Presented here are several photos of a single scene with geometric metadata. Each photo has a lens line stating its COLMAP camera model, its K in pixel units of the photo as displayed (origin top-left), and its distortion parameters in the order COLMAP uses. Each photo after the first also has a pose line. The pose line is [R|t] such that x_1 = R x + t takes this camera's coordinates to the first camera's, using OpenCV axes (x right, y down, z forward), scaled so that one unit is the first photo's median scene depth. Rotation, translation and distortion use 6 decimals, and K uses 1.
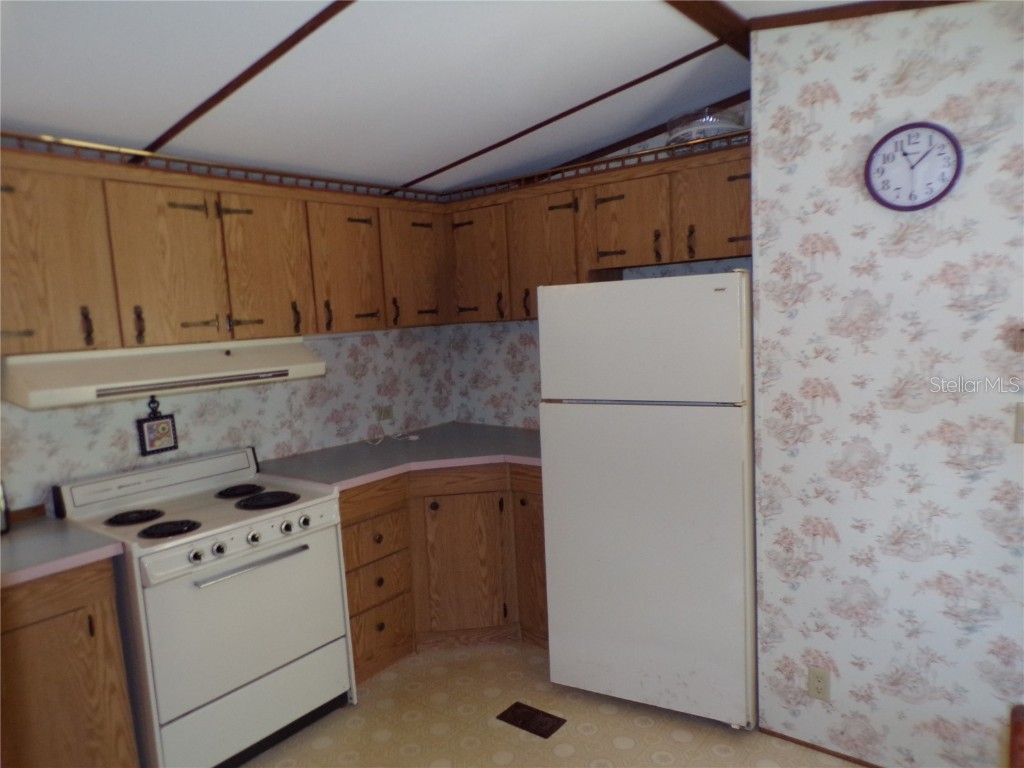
lens RADIAL K [[671.1, 0, 512.0], [0, 671.1, 384.0], [0, 0, 1]] dist [-0.002346, -0.003811]
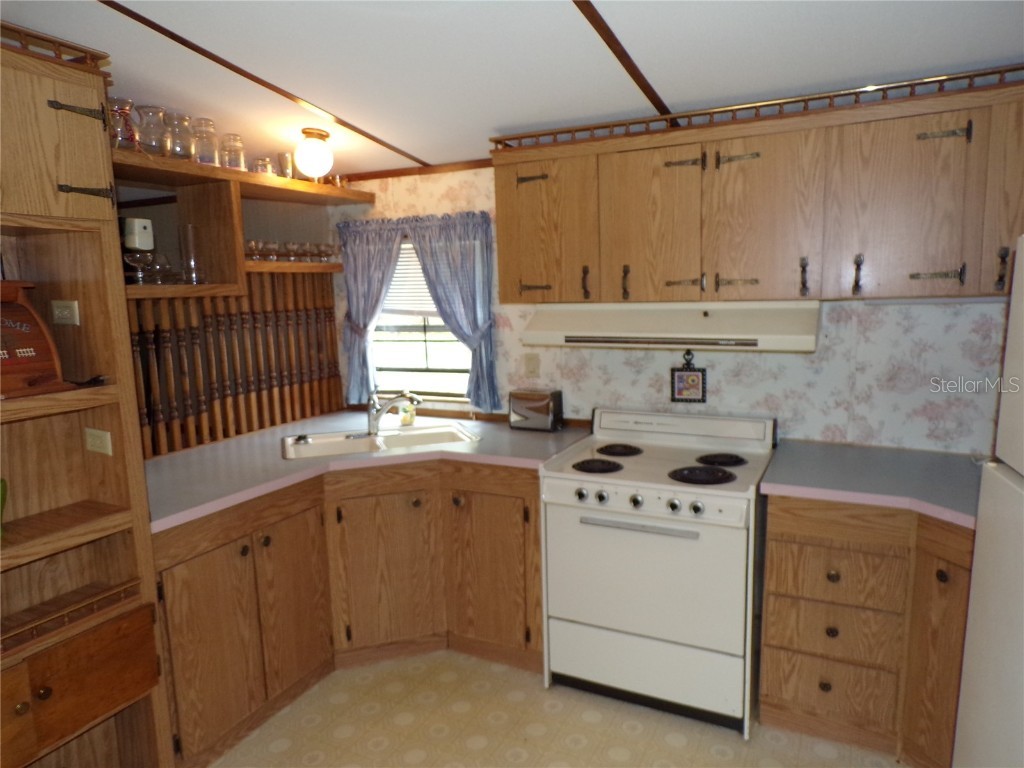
lens RADIAL K [[671.1, 0, 512.0], [0, 671.1, 384.0], [0, 0, 1]] dist [-0.002346, -0.003811]
pose [[0.211048, 0.184590, -0.959888, 0.438117], [-0.087581, 0.981629, 0.169514, -0.083295], [0.973544, 0.048292, 0.223337, 0.505337]]
